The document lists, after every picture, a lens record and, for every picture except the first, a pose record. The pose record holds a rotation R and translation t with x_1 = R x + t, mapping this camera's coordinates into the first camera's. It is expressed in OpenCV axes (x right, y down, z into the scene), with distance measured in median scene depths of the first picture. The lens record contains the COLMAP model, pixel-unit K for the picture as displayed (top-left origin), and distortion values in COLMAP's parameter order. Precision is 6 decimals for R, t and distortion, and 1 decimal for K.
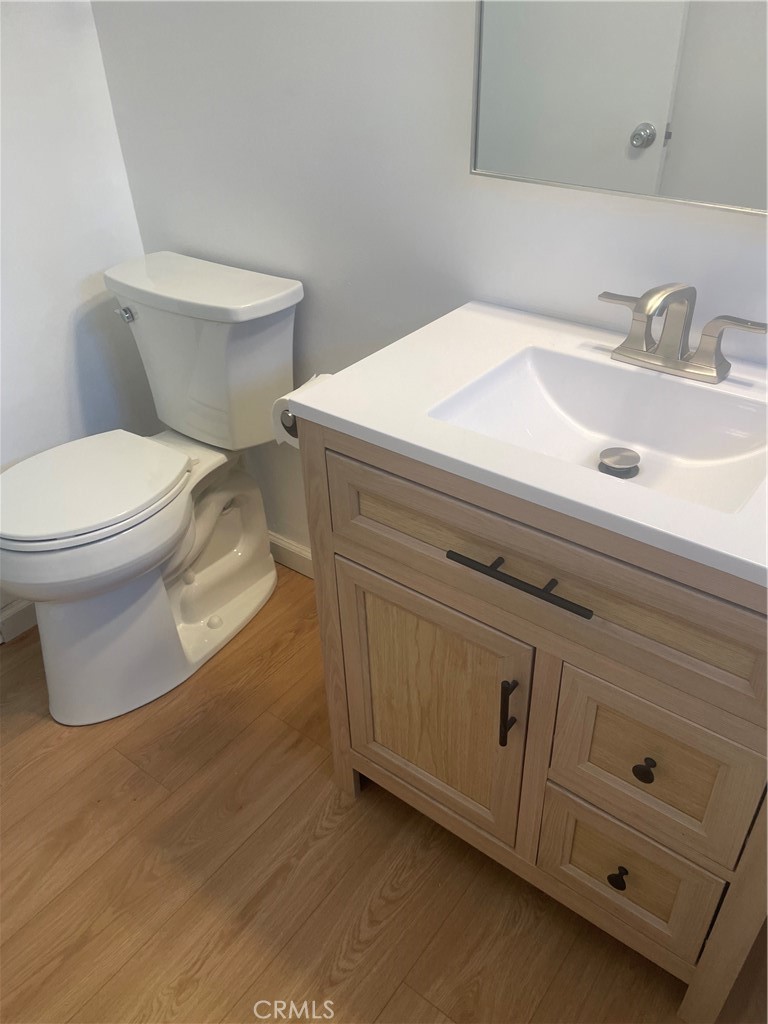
lens RADIAL K [[774.4, 0, 395.3], [0, 774.4, 517.3], [0, 0, 1]] dist [0.096931, -0.124058]
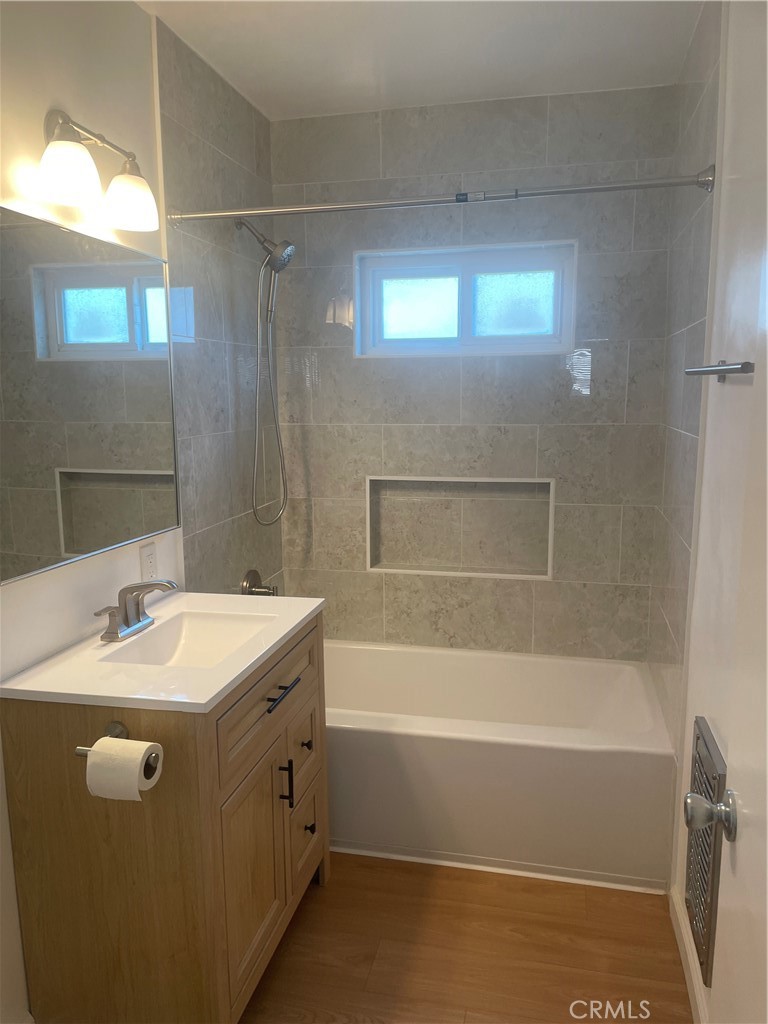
lens RADIAL K [[764.8, 0, 377.5], [0, 764.8, 519.2], [0, 0, 1]] dist [0.106005, -0.120400]
pose [[-0.398516, -0.123479, 0.908811, -1.222695], [0.547051, 0.763333, 0.343596, -0.589288], [-0.736152, 0.634095, -0.236651, 0.739785]]
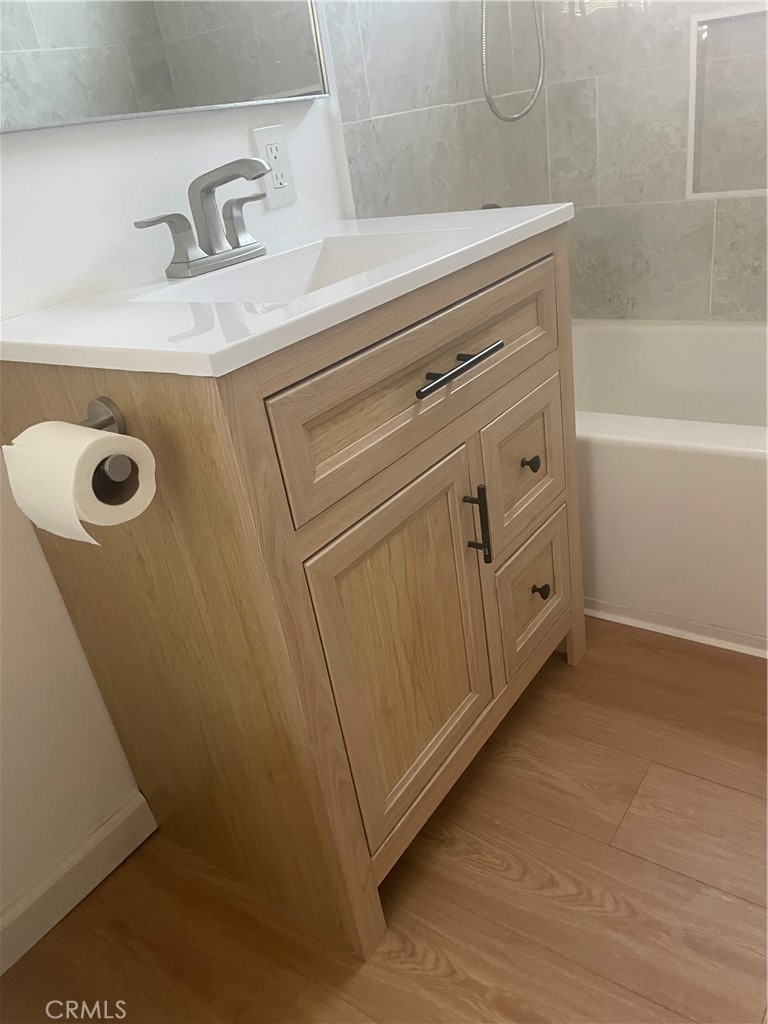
lens RADIAL K [[774.4, 0, 395.3], [0, 774.4, 517.3], [0, 0, 1]] dist [0.096931, -0.124058]
pose [[-0.030810, -0.435354, 0.899732, -0.634872], [0.686967, 0.644635, 0.335444, -0.145156], [-0.726035, 0.628421, 0.279213, 0.660985]]
